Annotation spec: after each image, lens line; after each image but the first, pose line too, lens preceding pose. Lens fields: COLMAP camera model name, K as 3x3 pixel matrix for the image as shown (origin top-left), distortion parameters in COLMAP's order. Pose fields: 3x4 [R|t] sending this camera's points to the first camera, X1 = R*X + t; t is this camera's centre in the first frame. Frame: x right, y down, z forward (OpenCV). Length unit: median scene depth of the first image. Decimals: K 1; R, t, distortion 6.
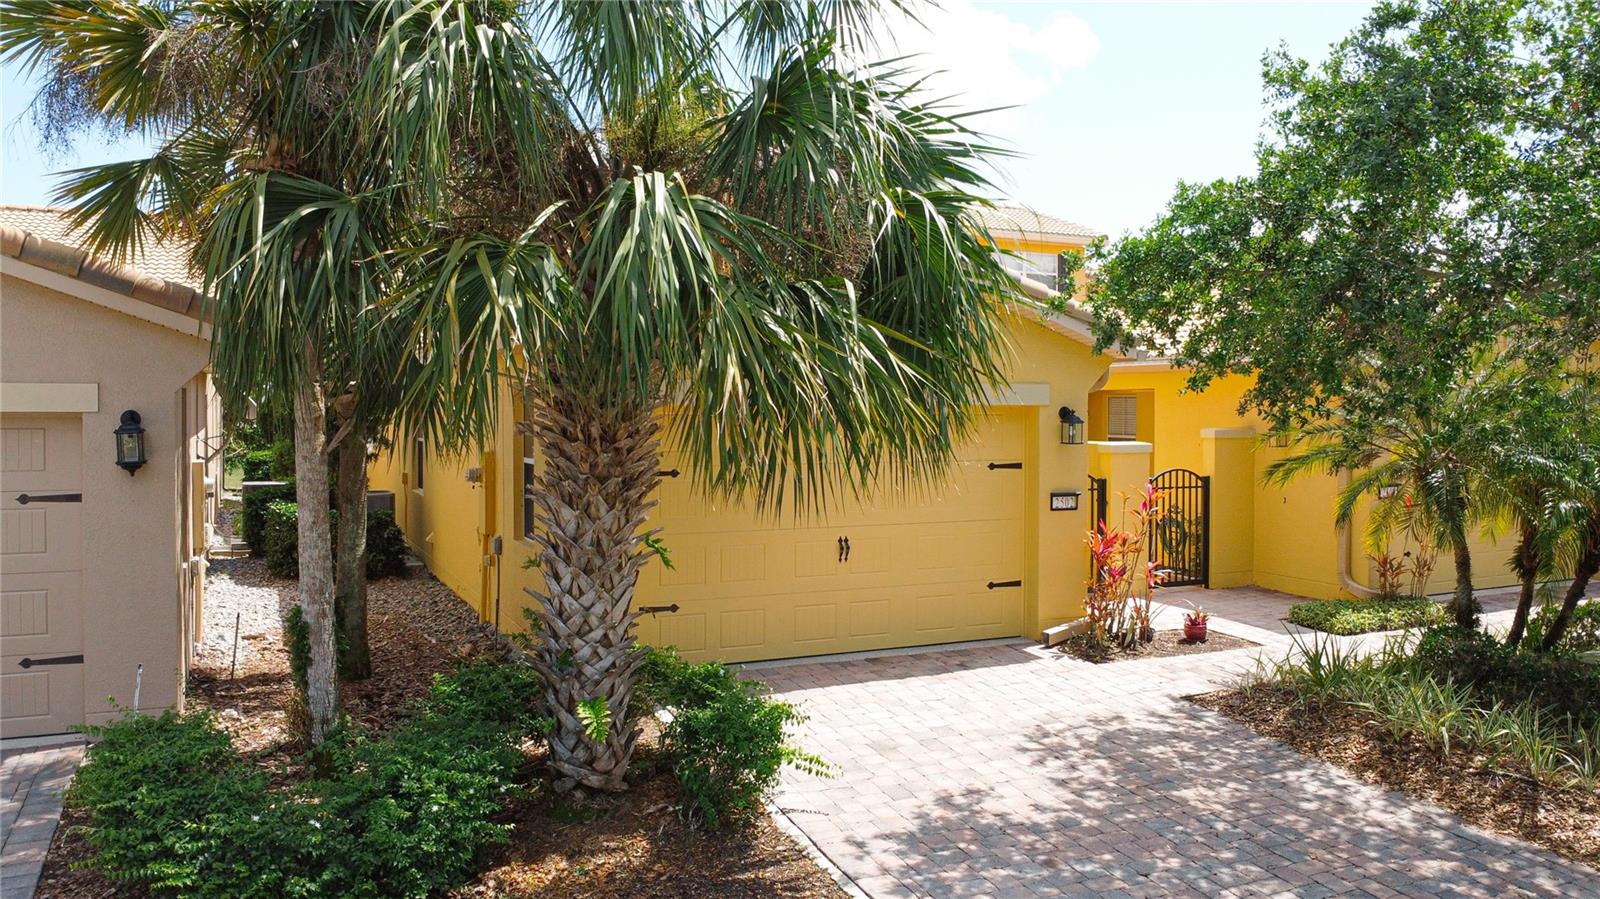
lens RADIAL K [[1199.6, 0, 800.0], [0, 1199.6, 449.5], [0, 0, 1]] dist [-0.020130, -0.010048]
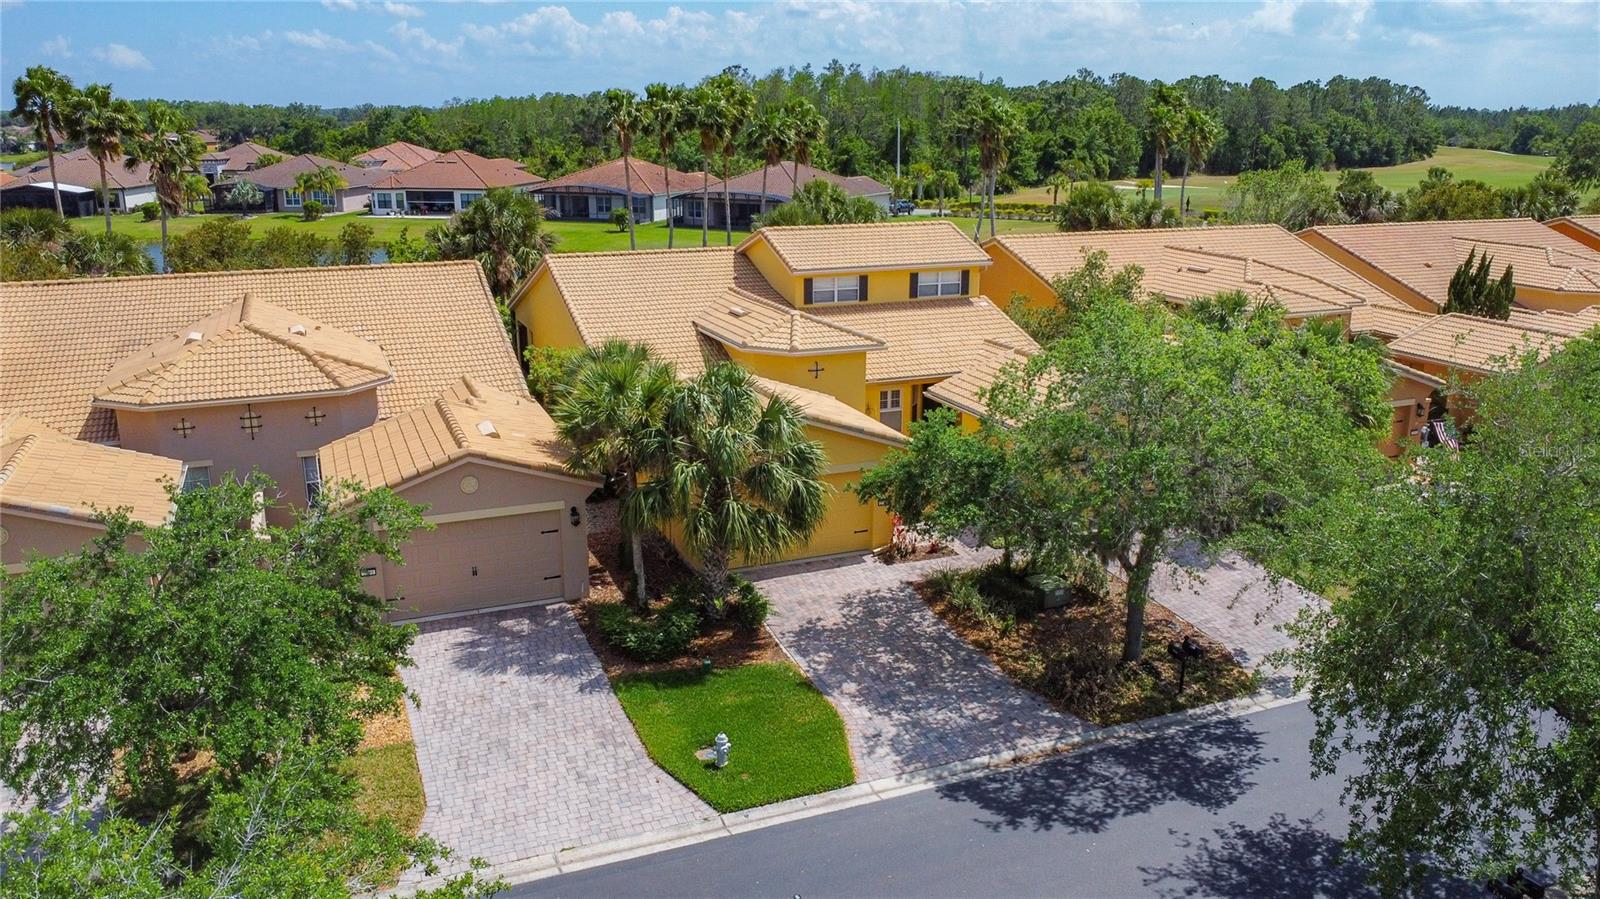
lens RADIAL K [[1199.6, 0, 800.0], [0, 1199.6, 449.5], [0, 0, 1]] dist [-0.020130, -0.010048]
pose [[0.999457, -0.007336, -0.032111, 0.167670], [0.013608, 0.979757, 0.199727, -0.796140], [0.029996, -0.200056, 0.979325, -2.080005]]
